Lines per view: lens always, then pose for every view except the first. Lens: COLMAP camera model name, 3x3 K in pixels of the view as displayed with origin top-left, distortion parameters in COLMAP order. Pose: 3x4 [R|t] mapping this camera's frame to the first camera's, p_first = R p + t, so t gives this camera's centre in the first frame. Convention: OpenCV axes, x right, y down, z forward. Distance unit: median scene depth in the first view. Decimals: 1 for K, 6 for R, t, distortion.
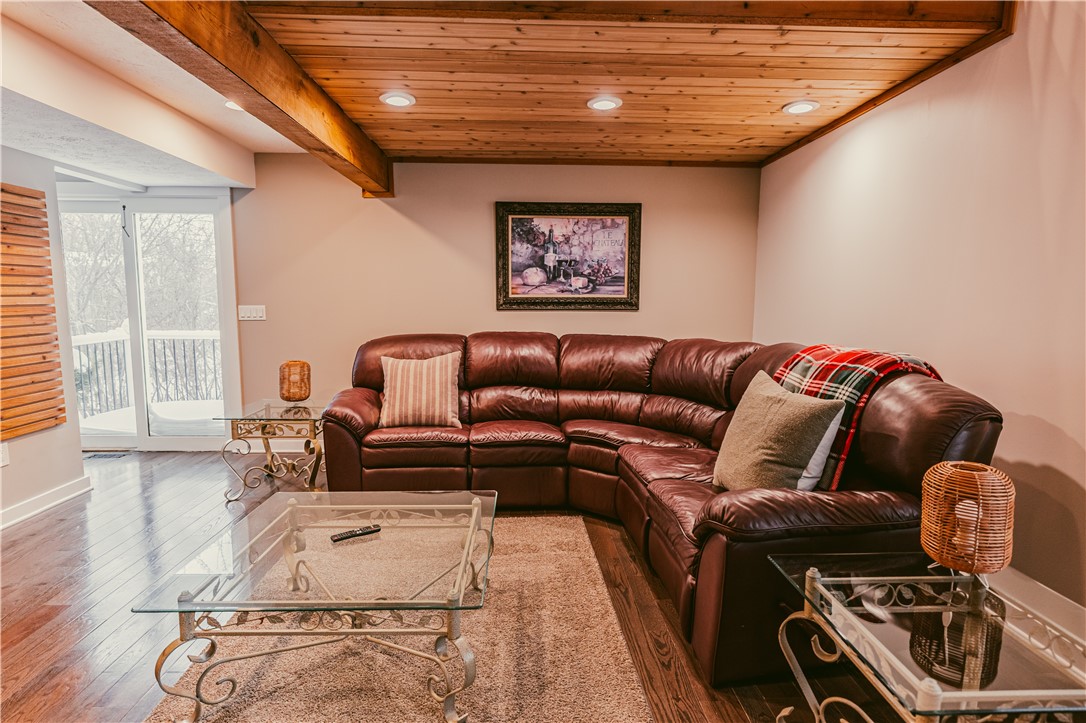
lens RADIAL K [[578.1, 0, 541.5], [0, 578.1, 364.7], [0, 0, 1]] dist [-0.005232, 0.001202]
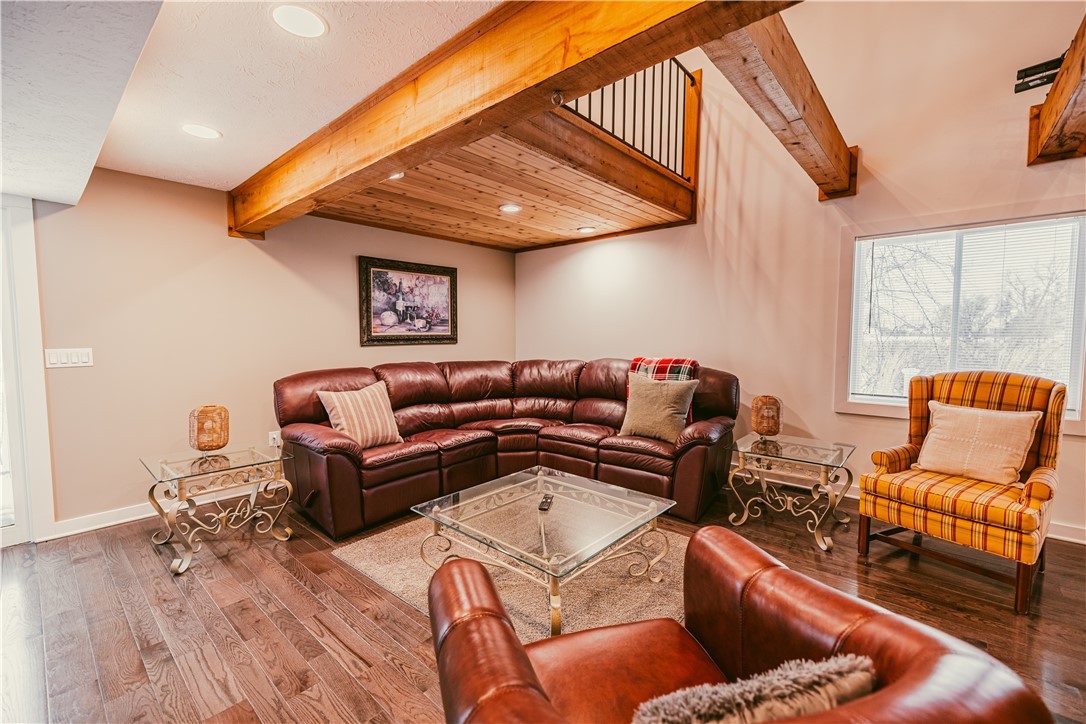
lens RADIAL K [[456.9, 0, 539.7], [0, 456.9, 361.9], [0, 0, 1]] dist [0.000252, 0.000458]
pose [[0.691225, -0.053030, 0.720692, -0.505485], [0.091487, 0.995701, -0.014480, -0.015744], [-0.716825, 0.075943, 0.693105, 0.095635]]
